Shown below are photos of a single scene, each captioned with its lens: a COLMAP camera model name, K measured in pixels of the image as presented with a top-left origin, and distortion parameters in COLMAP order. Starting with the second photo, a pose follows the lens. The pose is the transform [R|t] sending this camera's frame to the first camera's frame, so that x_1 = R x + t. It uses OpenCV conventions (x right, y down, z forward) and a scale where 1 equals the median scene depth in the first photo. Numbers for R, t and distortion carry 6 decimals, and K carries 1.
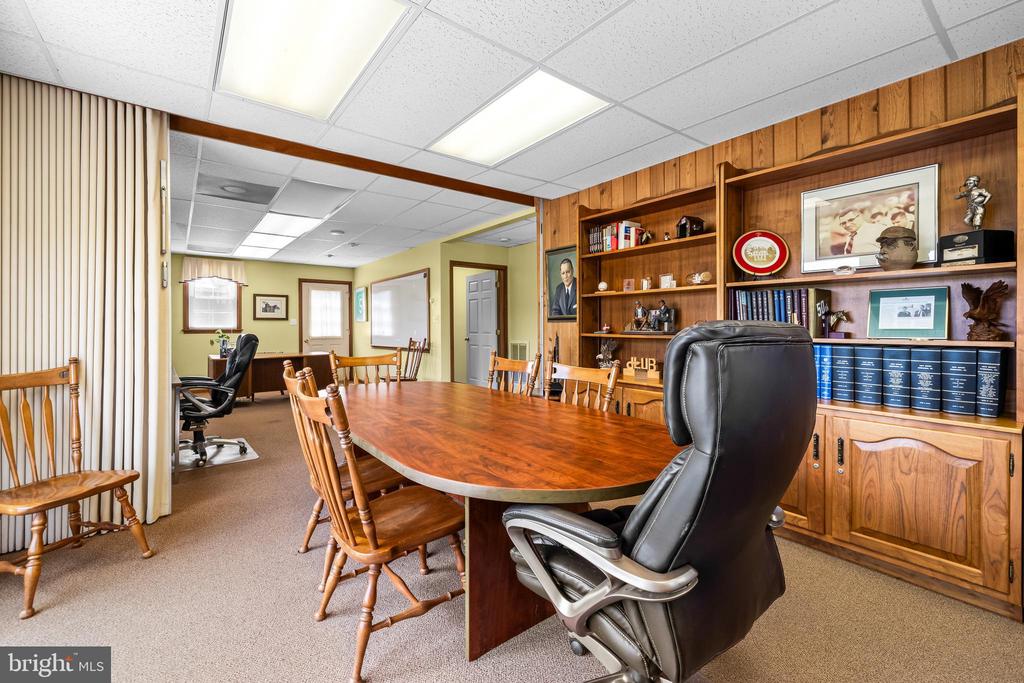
lens RADIAL K [[427.6, 0, 507.2], [0, 427.6, 323.4], [0, 0, 1]] dist [-0.002664, -0.000083]
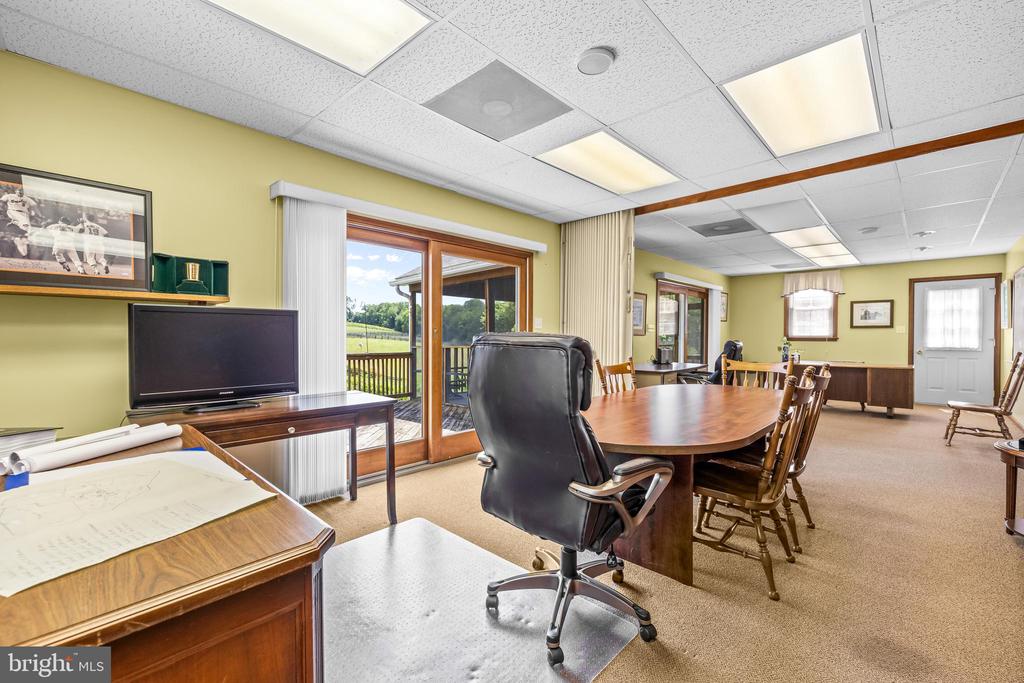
lens RADIAL K [[427.6, 0, 511.6], [0, 427.6, 341.1], [0, 0, 1]] dist [-0.002664, -0.000083]
pose [[0.144197, 0.017099, -0.989401, 0.259164], [0.005652, 0.999820, 0.018103, -0.000675], [0.989533, -0.008202, 0.144074, 0.092520]]
